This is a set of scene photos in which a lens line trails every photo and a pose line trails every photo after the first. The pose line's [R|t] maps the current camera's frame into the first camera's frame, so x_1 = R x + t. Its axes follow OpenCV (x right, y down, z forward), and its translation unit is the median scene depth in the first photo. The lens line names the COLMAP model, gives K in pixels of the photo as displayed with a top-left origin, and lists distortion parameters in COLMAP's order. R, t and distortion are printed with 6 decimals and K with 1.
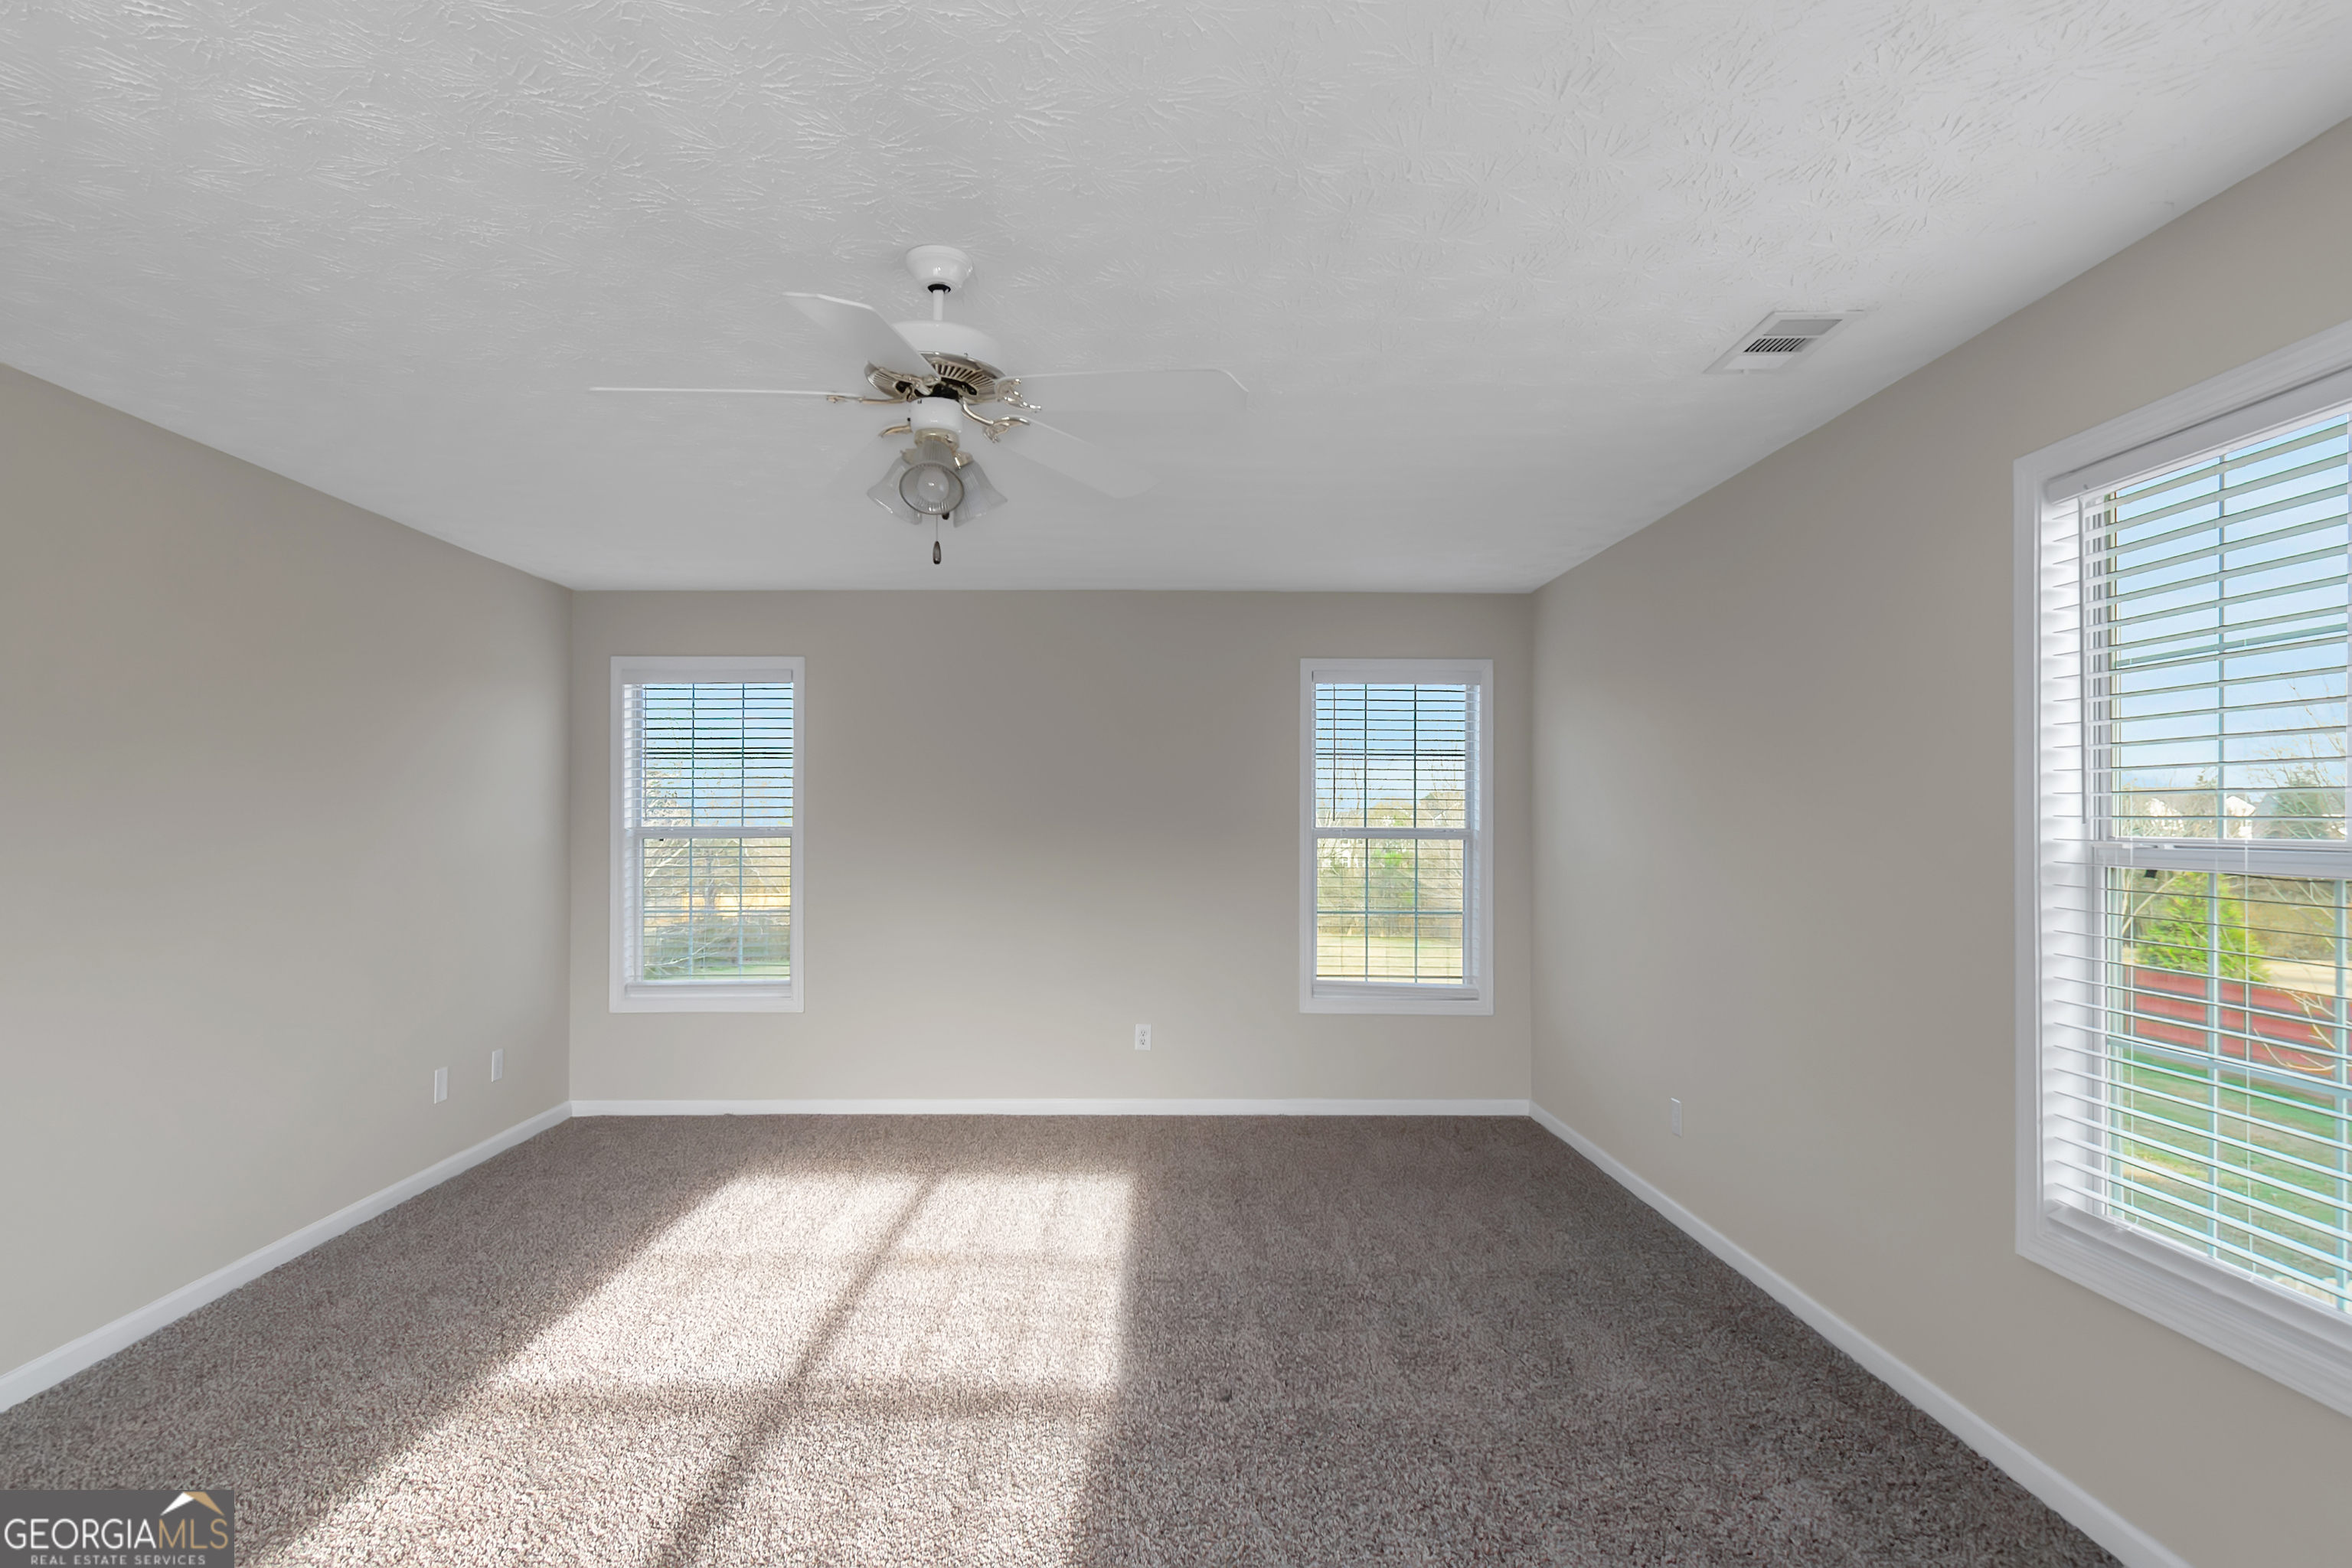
lens RADIAL K [[1263.0, 0, 1131.2], [0, 1263.0, 813.7], [0, 0, 1]] dist [0.000620, 0.000597]
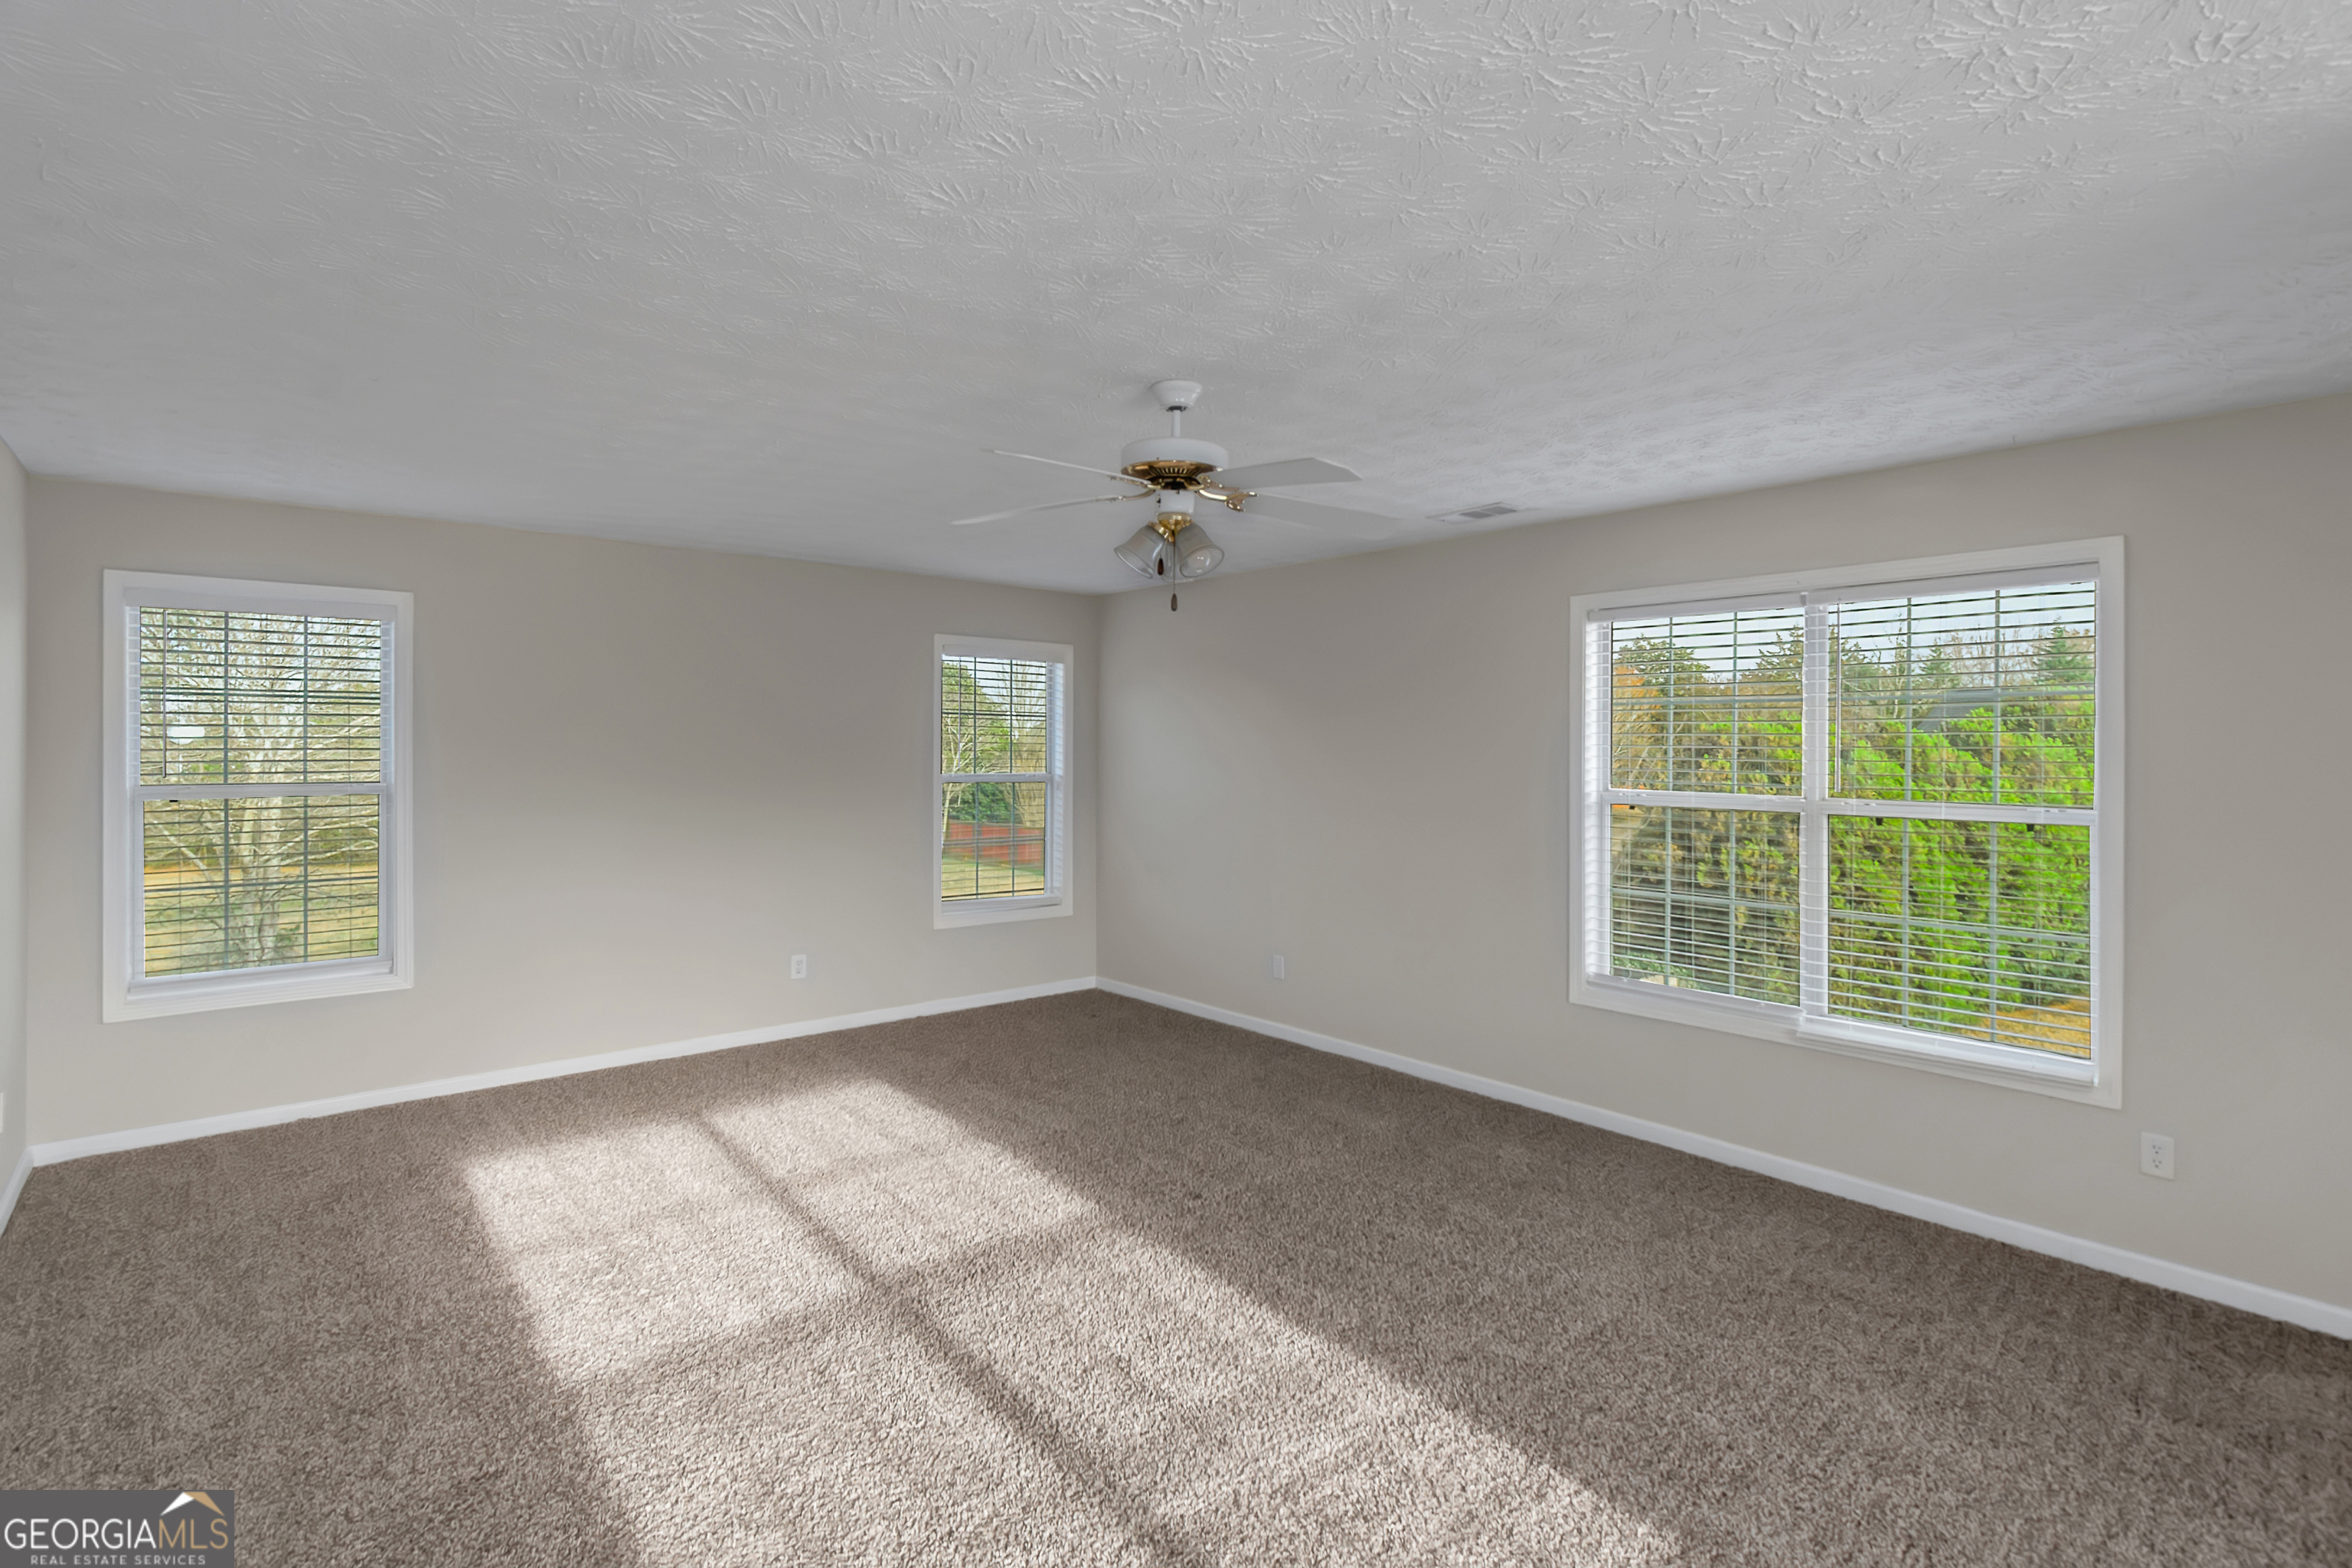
lens RADIAL K [[1146.0, 0, 1177.8], [0, 1146.0, 739.1], [0, 0, 1]] dist [0.000633, -0.000366]
pose [[0.756891, 0.003596, 0.653532, -0.600048], [-0.004937, 0.999988, 0.000216, -0.036686], [-0.653523, -0.003390, 0.756899, 0.036213]]
